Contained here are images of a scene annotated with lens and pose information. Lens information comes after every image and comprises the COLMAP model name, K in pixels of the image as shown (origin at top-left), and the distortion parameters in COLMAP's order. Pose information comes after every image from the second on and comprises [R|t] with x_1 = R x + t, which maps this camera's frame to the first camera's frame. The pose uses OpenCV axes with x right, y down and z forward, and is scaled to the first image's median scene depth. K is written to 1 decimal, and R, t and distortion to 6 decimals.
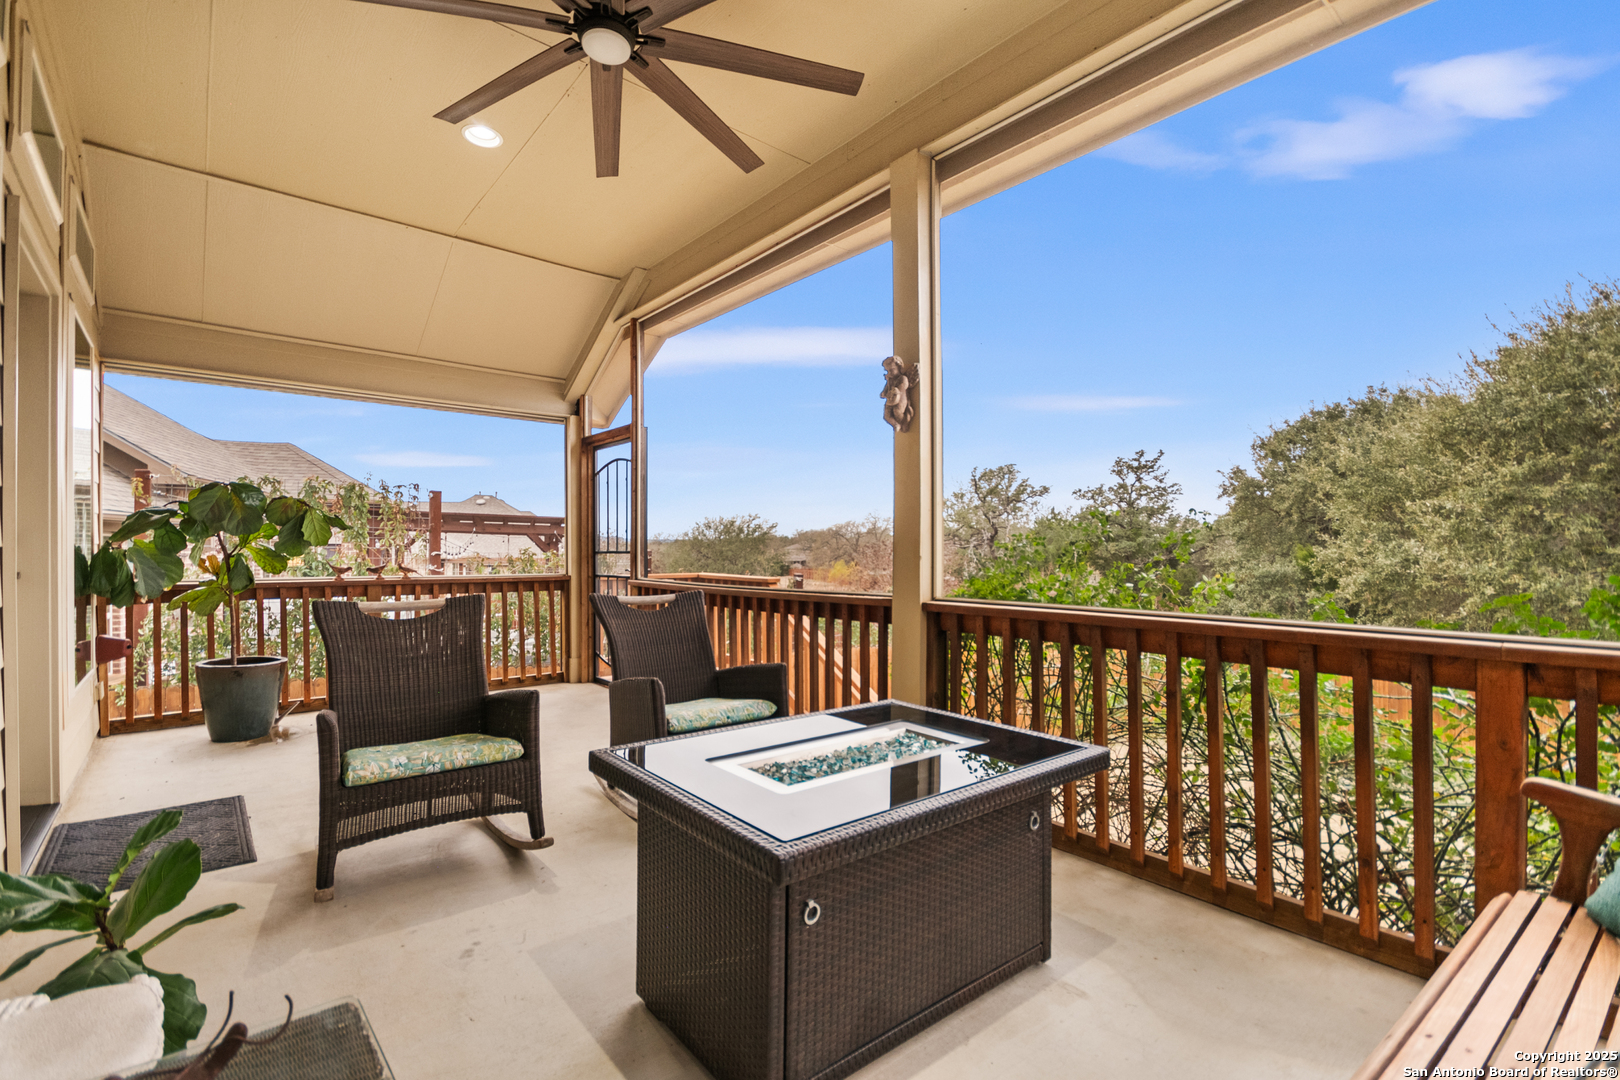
lens RADIAL K [[743.6, 0, 805.5], [0, 743.6, 545.7], [0, 0, 1]] dist [0.006926, -0.002976]
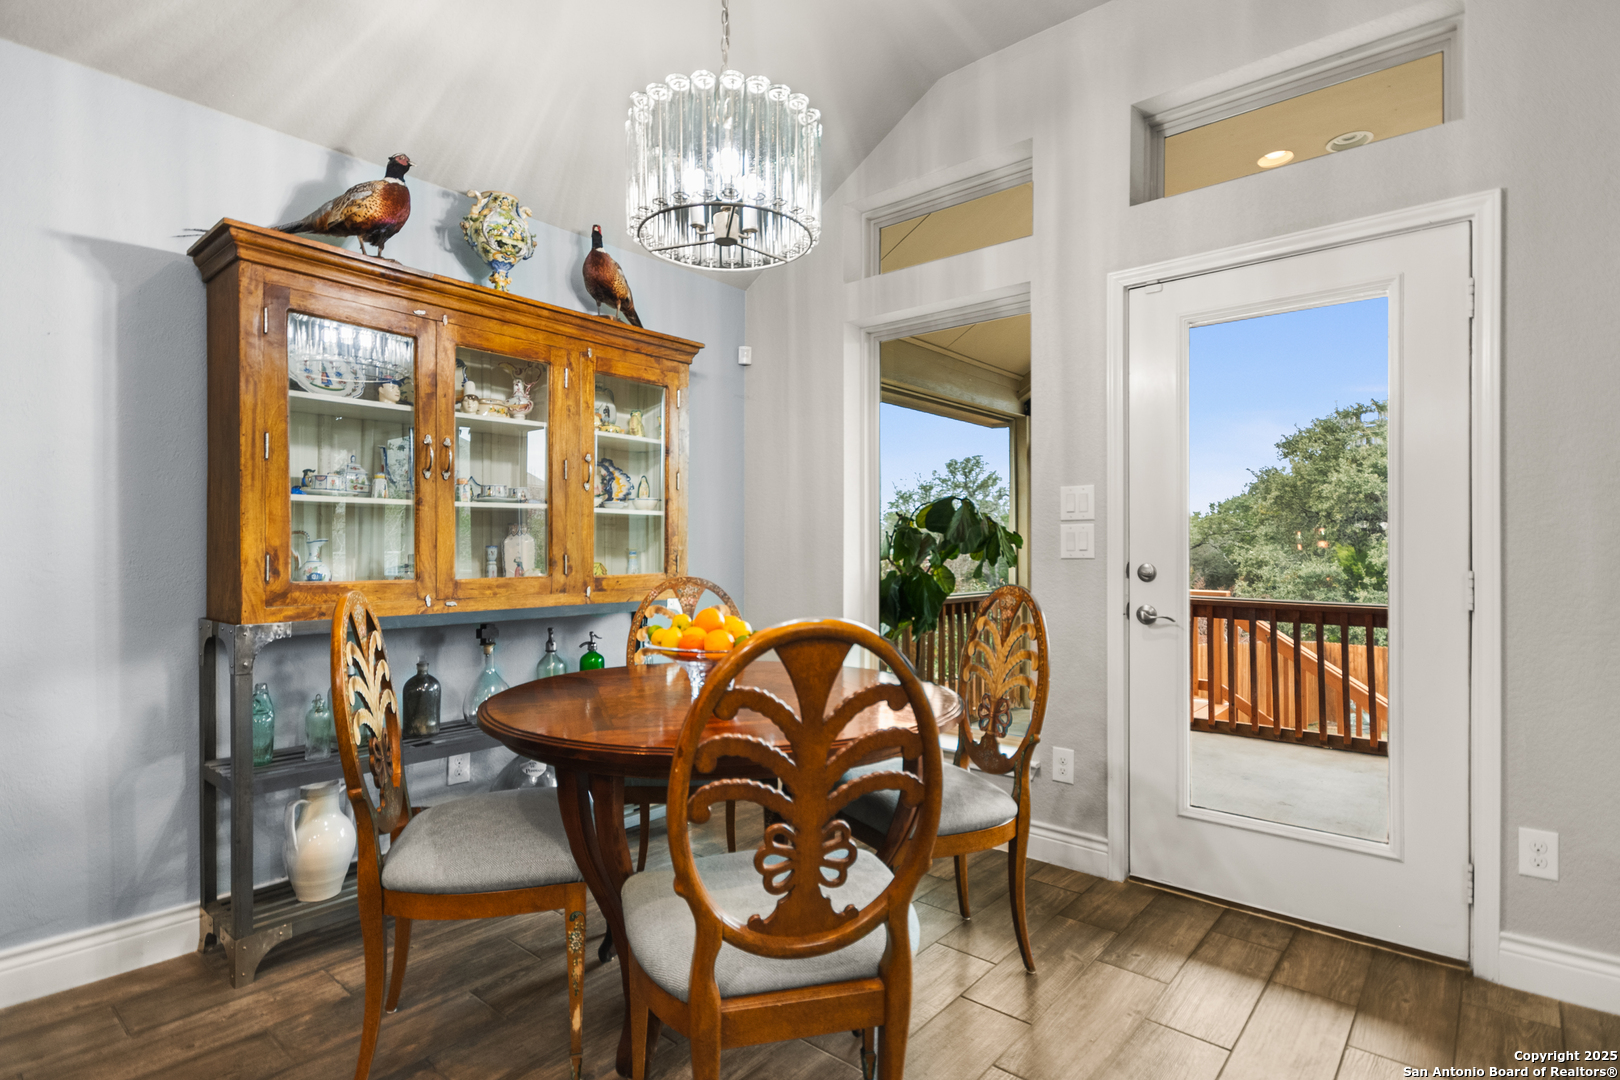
lens RADIAL K [[818.2, 0, 801.0], [0, 818.2, 542.9], [0, 0, 1]] dist [0.007208, 0.000308]
pose [[0.987490, 0.002477, 0.157663, -0.435496], [-0.003379, 0.999979, 0.005452, -0.013042], [-0.157646, -0.005917, 0.987478, 0.027252]]
